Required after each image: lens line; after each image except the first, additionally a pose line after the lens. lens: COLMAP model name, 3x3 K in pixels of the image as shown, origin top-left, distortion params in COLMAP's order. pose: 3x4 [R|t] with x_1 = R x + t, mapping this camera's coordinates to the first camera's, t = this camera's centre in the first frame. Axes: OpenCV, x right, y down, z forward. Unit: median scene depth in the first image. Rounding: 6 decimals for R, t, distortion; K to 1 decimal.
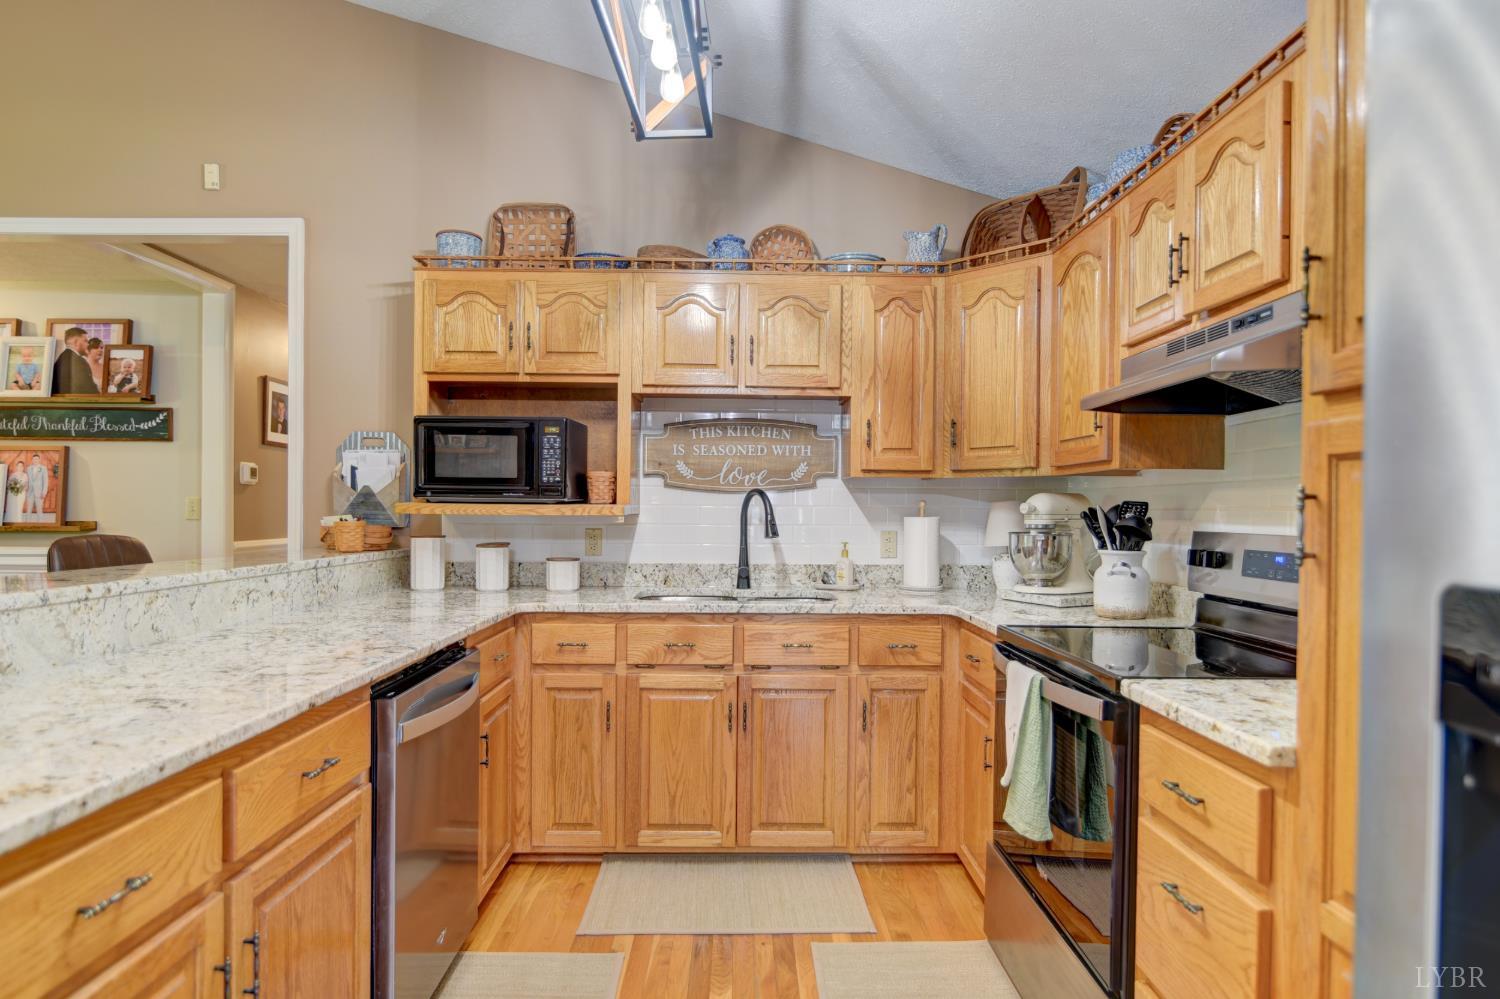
lens RADIAL K [[831.8, 0, 747.6], [0, 831.8, 514.0], [0, 0, 1]] dist [-0.007152, -0.001560]
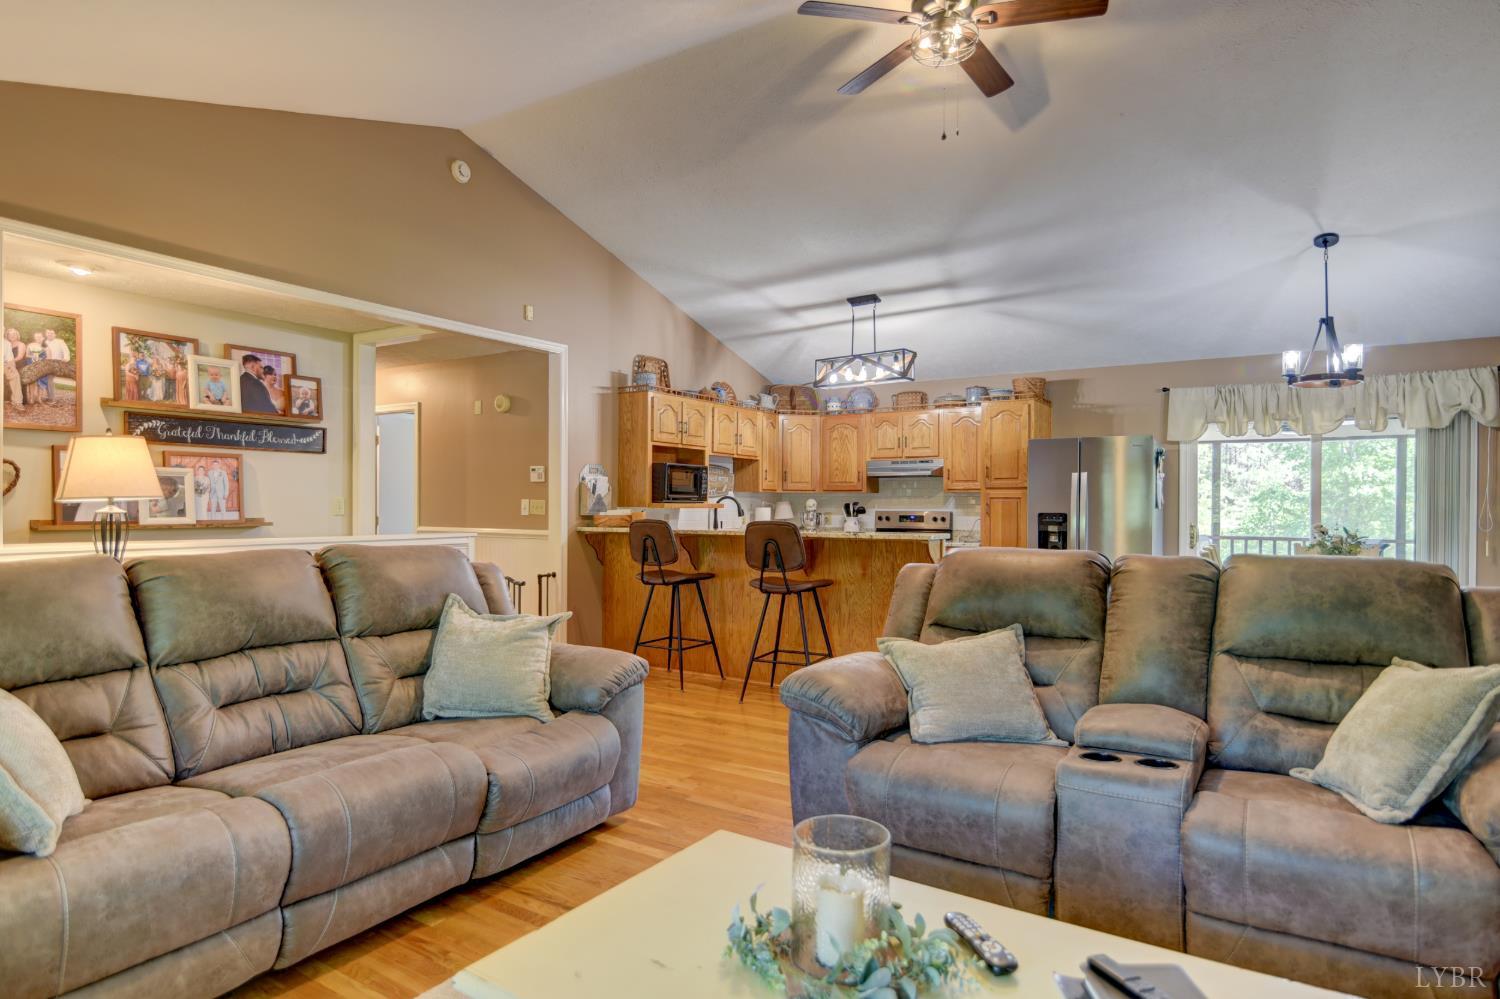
lens RADIAL K [[831.8, 0, 743.9], [0, 831.8, 503.2], [0, 0, 1]] dist [-0.007152, -0.001560]
pose [[0.551631, -0.005399, 0.834071, -1.828155], [0.004040, 0.999985, 0.003801, -0.018168], [-0.834079, 0.001273, 0.551644, -0.318059]]
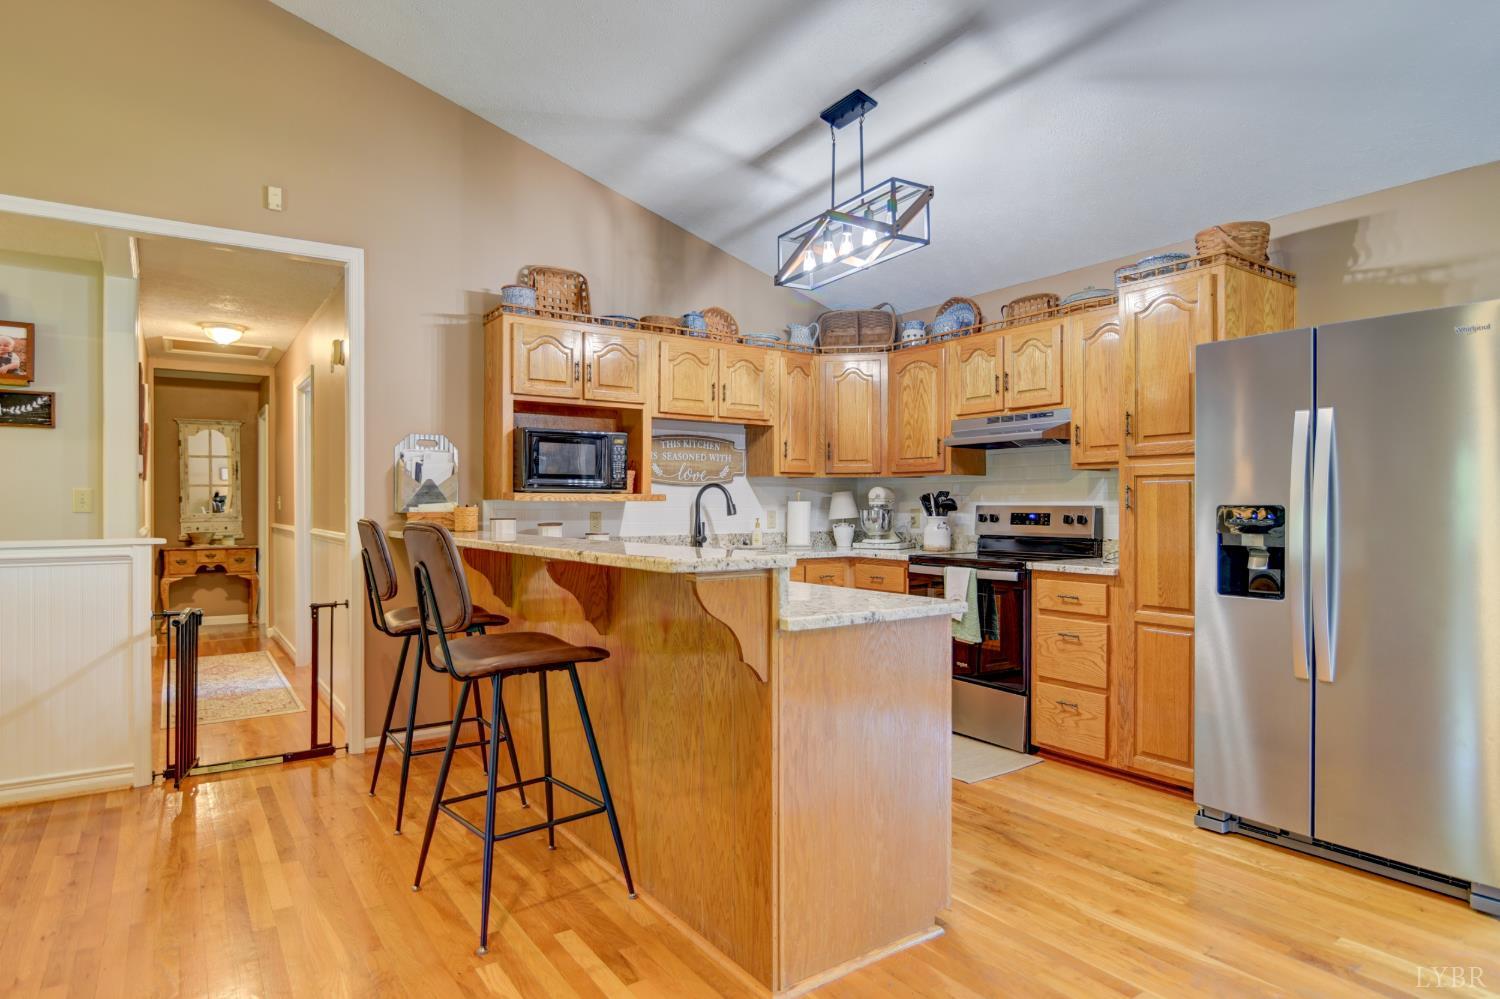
lens RADIAL K [[831.8, 0, 750.3], [0, 831.8, 503.7], [0, 0, 1]] dist [-0.007152, -0.001560]
pose [[0.828046, -0.008589, 0.560594, -0.739812], [0.010835, 0.999941, -0.000684, 0.007964], [-0.560555, 0.006640, 0.828090, -0.268834]]
